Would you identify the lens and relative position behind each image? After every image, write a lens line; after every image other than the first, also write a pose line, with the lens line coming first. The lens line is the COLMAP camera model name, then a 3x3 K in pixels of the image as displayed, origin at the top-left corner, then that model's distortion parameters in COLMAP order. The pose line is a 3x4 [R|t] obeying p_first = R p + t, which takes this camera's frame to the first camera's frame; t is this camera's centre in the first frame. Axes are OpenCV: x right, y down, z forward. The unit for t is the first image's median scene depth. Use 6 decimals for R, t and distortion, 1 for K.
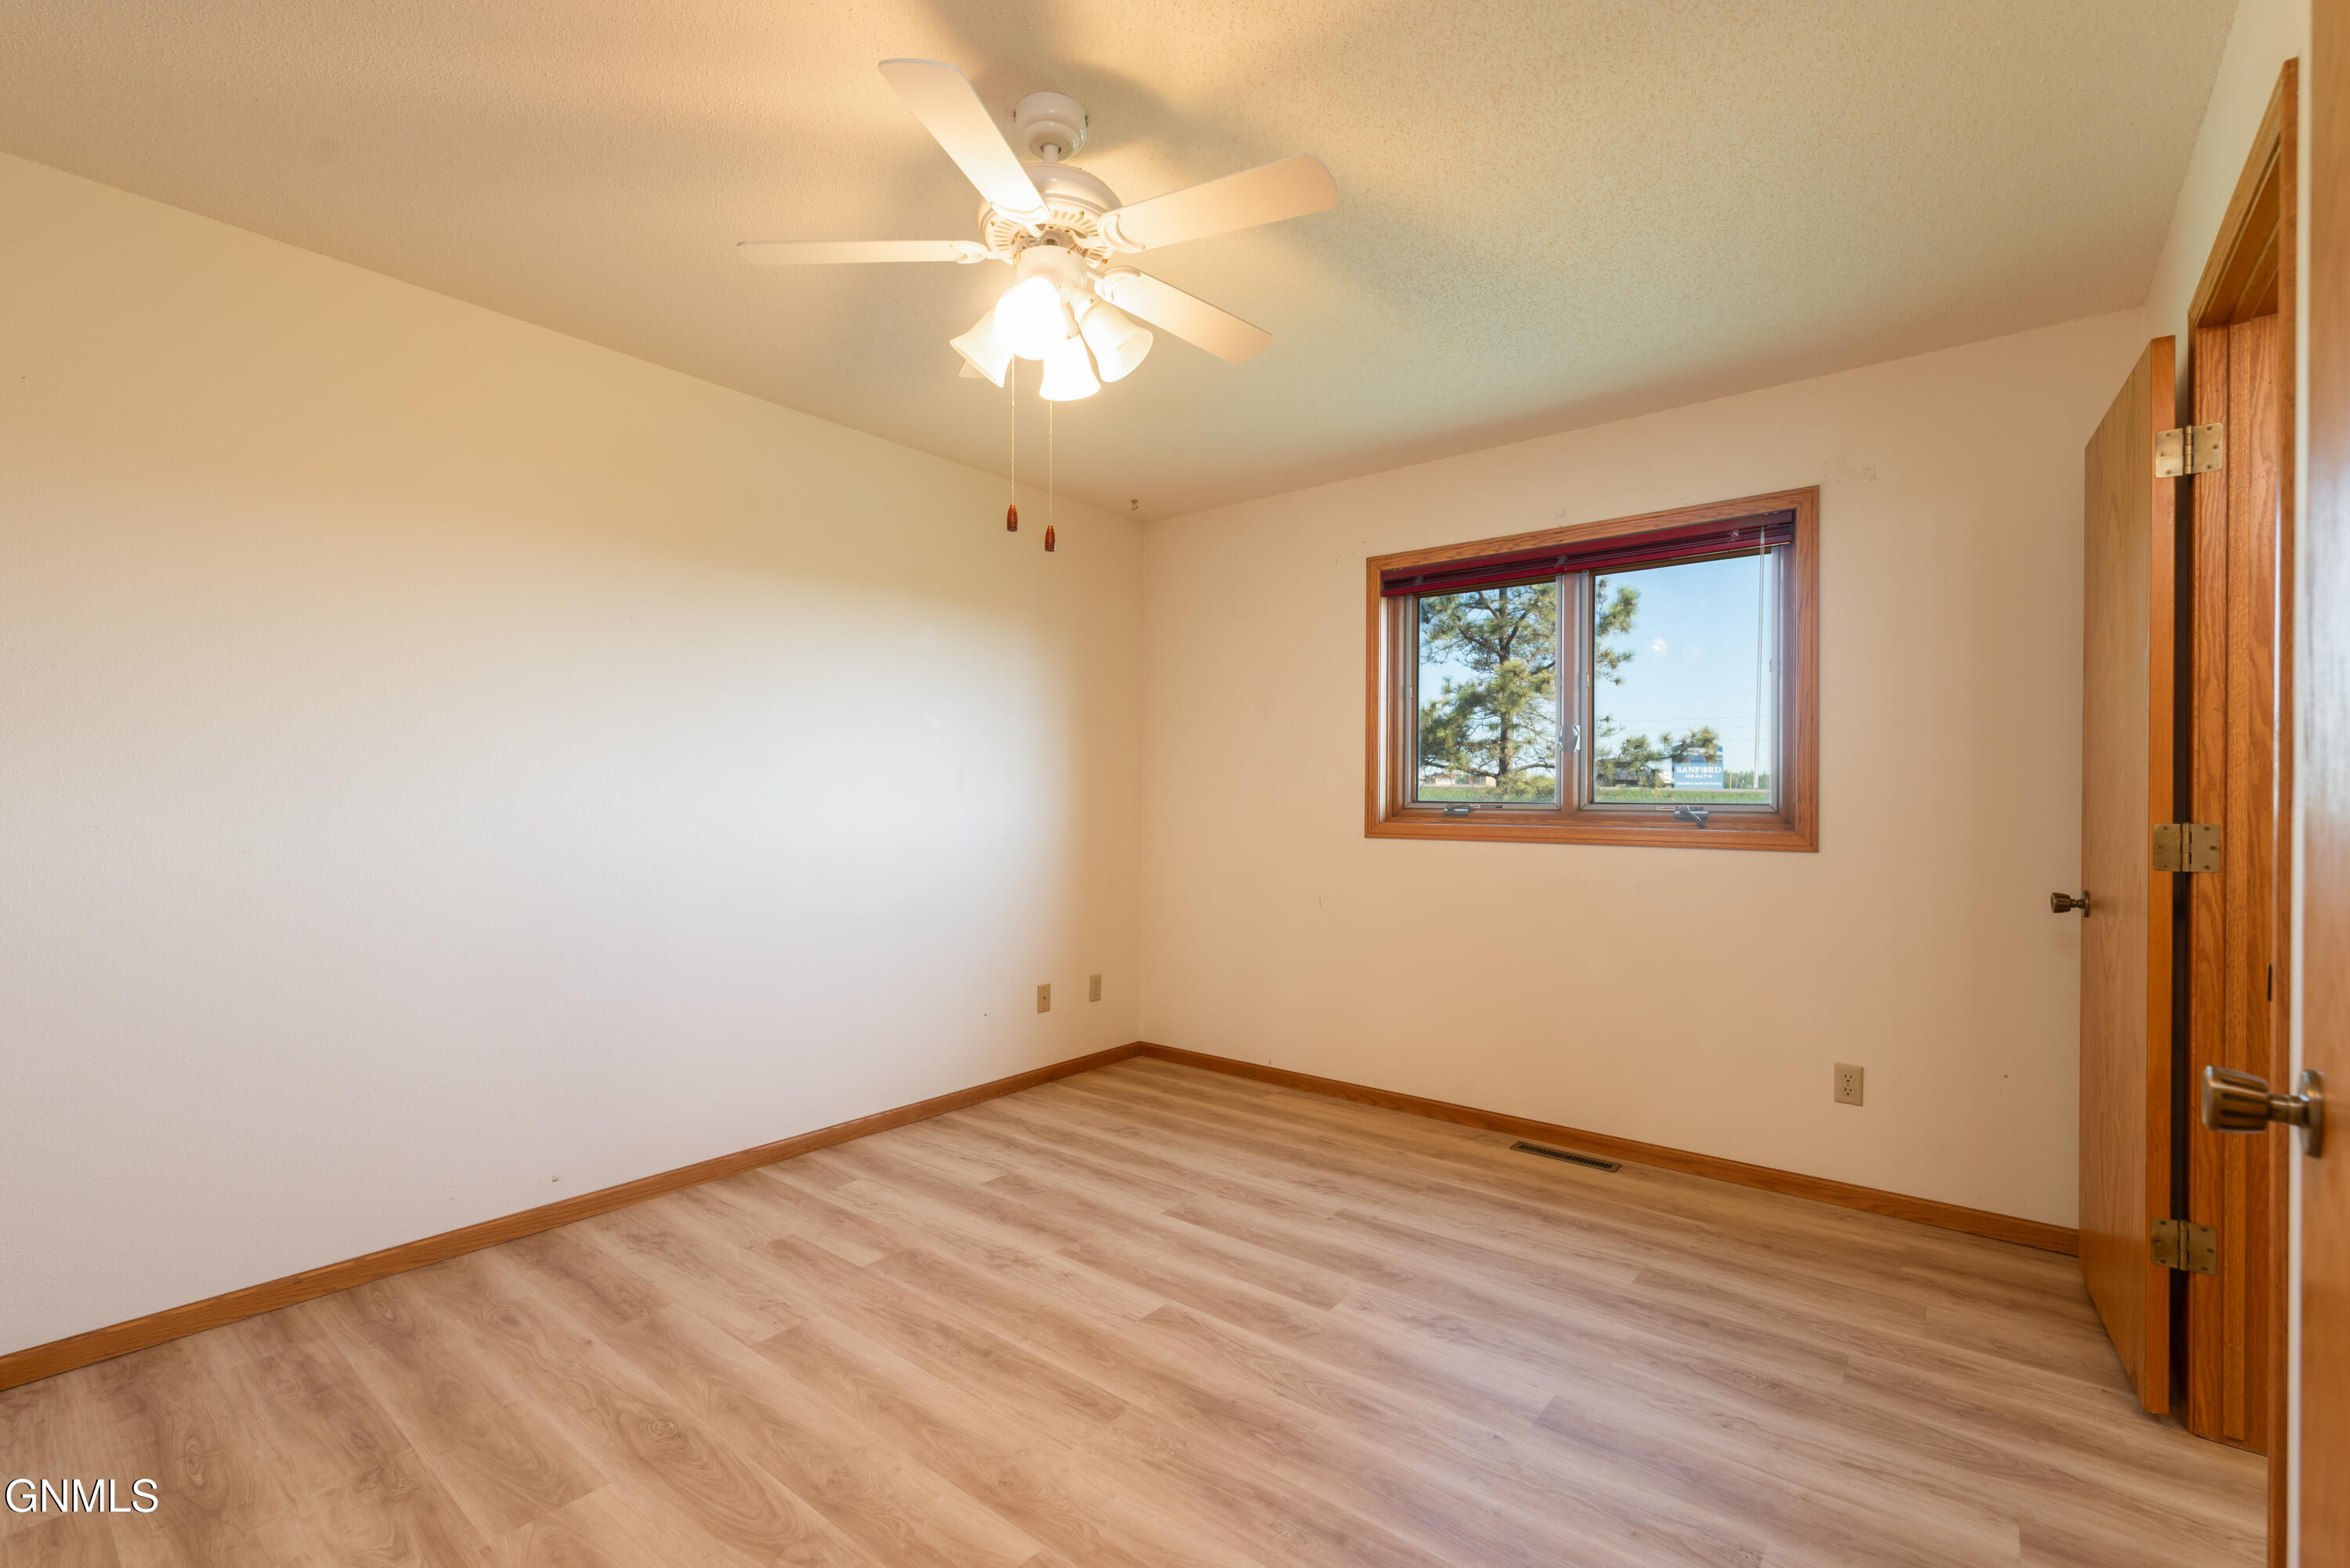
lens RADIAL K [[1039.7, 0, 1167.2], [0, 1039.7, 795.3], [0, 0, 1]] dist [0.001639, 0.000102]
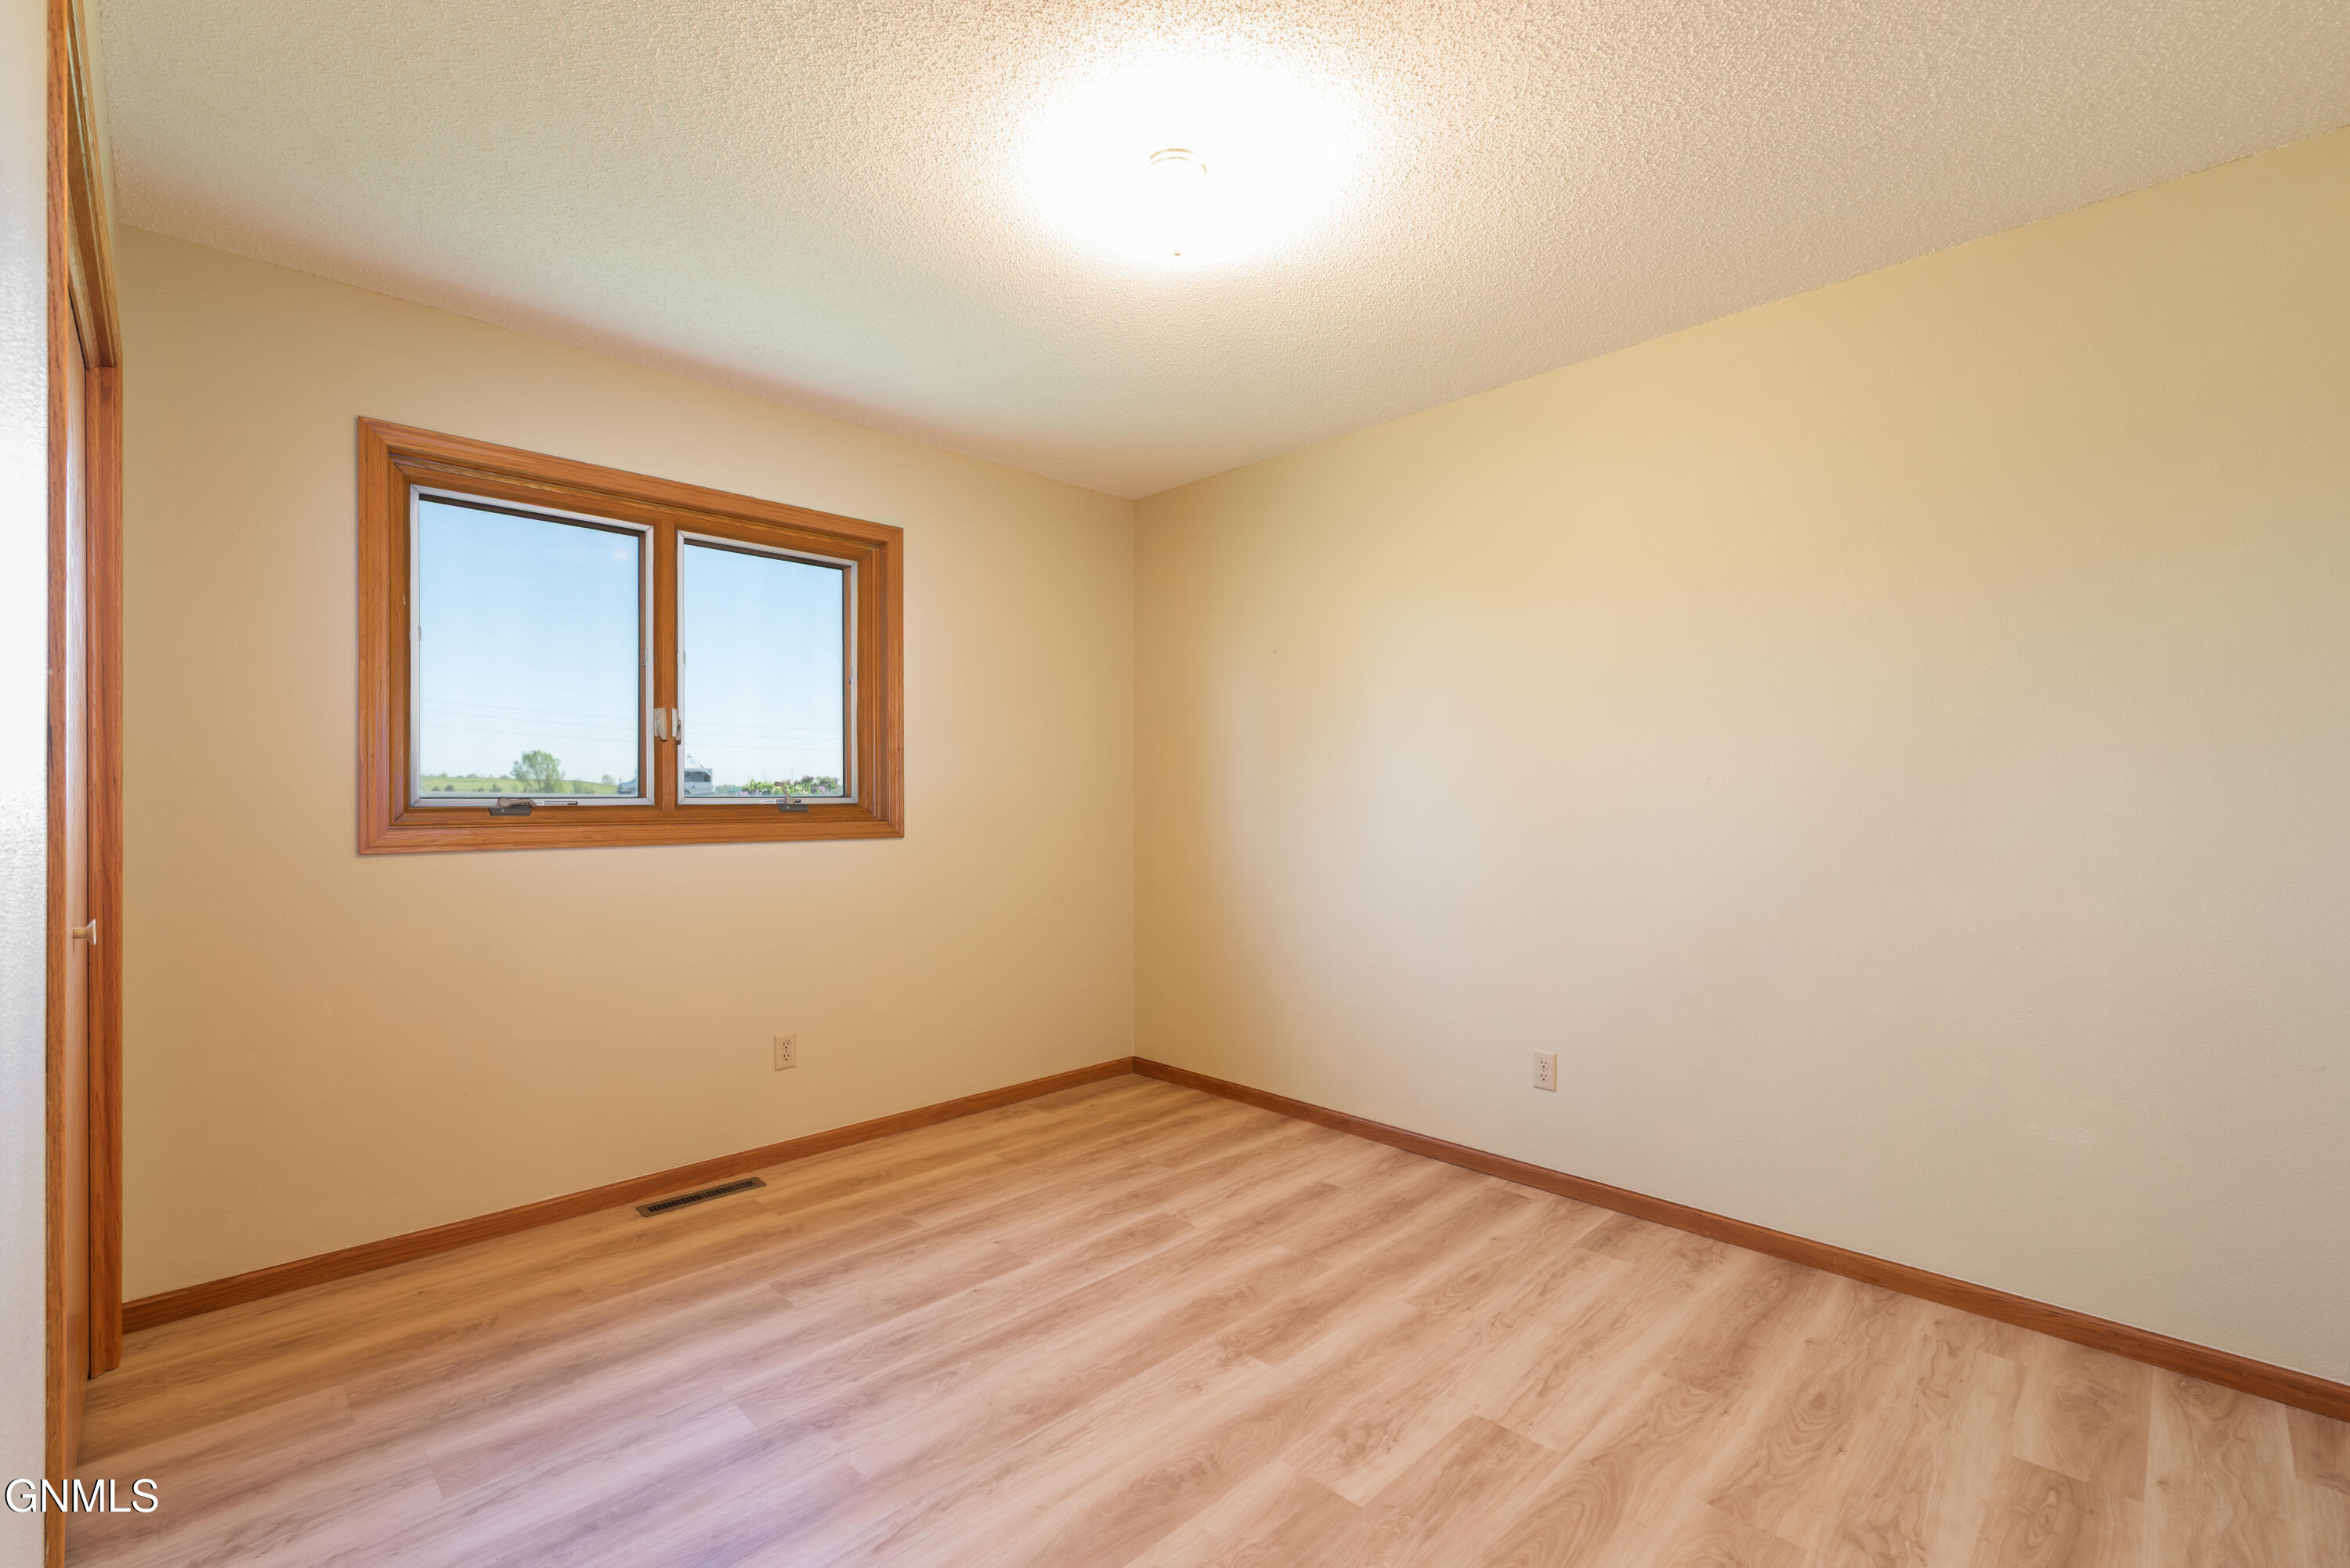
lens RADIAL K [[1008.6, 0, 1169.4], [0, 1008.6, 794.2], [0, 0, 1]] dist [-0.001703, -0.000015]
pose [[0.107082, -0.011783, 0.994180, -0.441739], [-0.004807, 0.999912, 0.012369, -0.010288], [-0.994239, -0.006103, 0.107016, 0.525459]]
